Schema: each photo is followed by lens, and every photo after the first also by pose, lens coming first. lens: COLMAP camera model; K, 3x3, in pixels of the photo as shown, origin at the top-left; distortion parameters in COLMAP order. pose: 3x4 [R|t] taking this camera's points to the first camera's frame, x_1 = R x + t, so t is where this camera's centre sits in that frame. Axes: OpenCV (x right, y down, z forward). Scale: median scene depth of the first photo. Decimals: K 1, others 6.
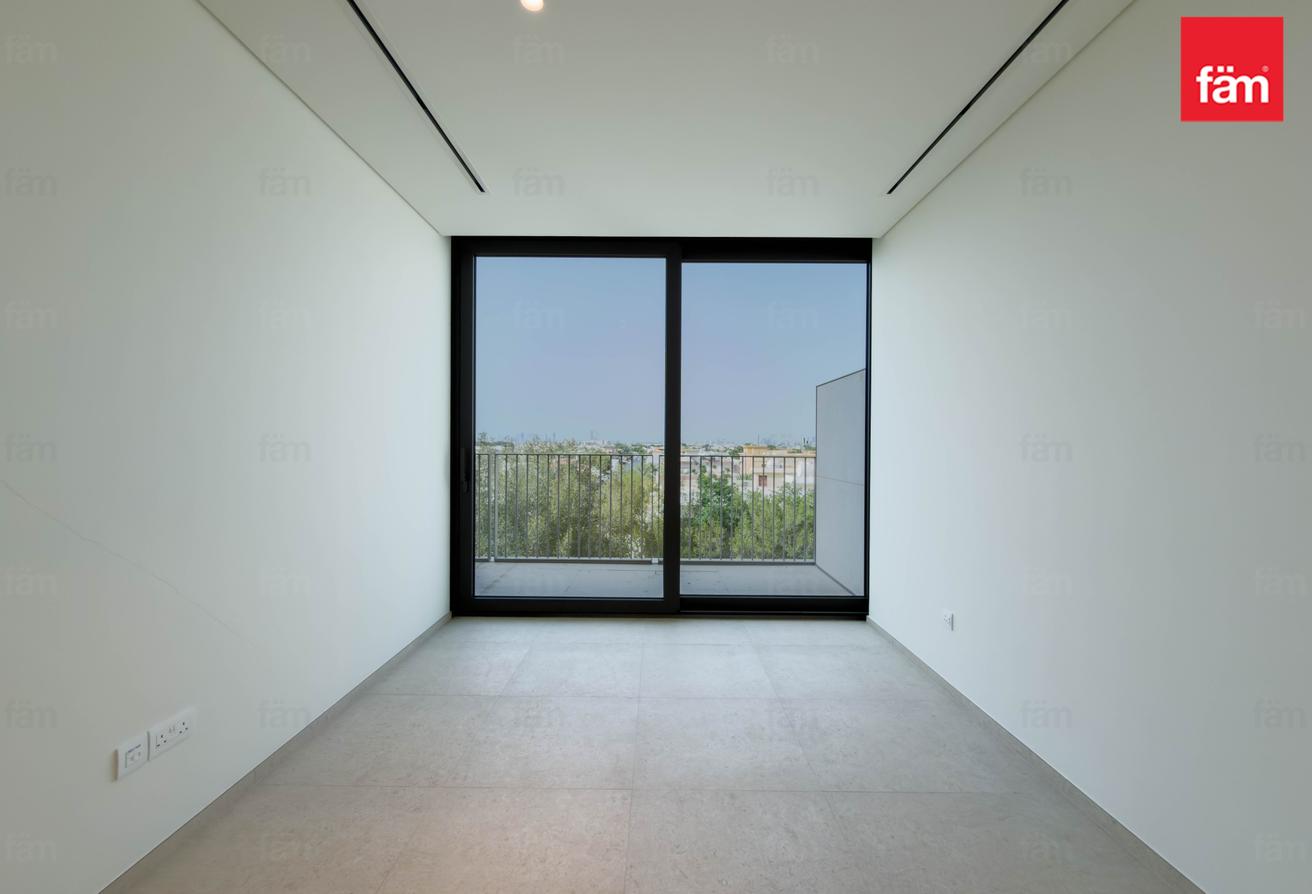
lens RADIAL K [[524.2, 0, 652.1], [0, 524.2, 447.8], [0, 0, 1]] dist [-0.000036, -0.000171]
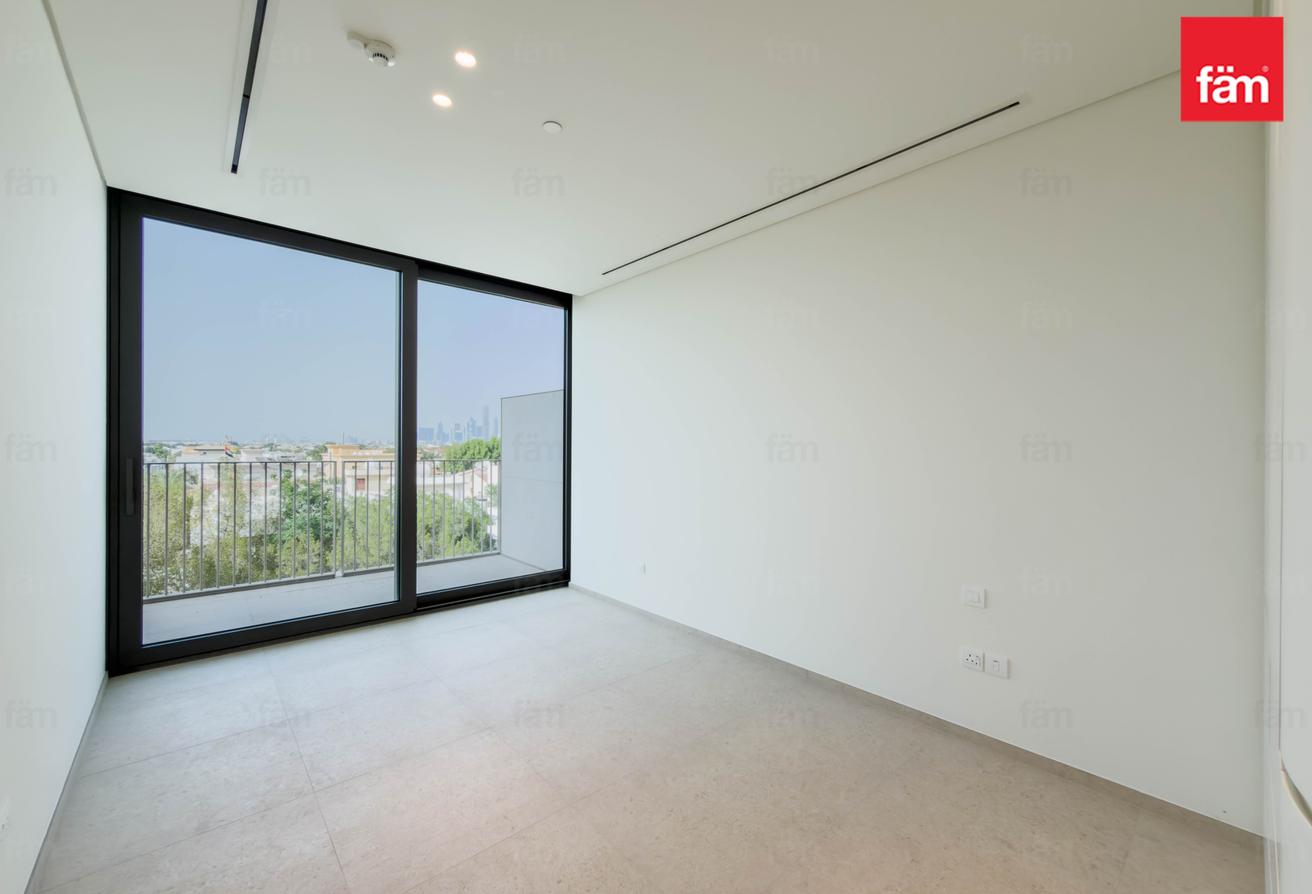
lens RADIAL K [[526.8, 0, 652.2], [0, 526.8, 447.3], [0, 0, 1]] dist [-0.000492, -0.000184]
pose [[0.744063, -0.002889, 0.668103, -0.290832], [0.002390, 0.999996, 0.001663, -0.015882], [-0.668105, 0.000360, 0.744067, -0.105660]]
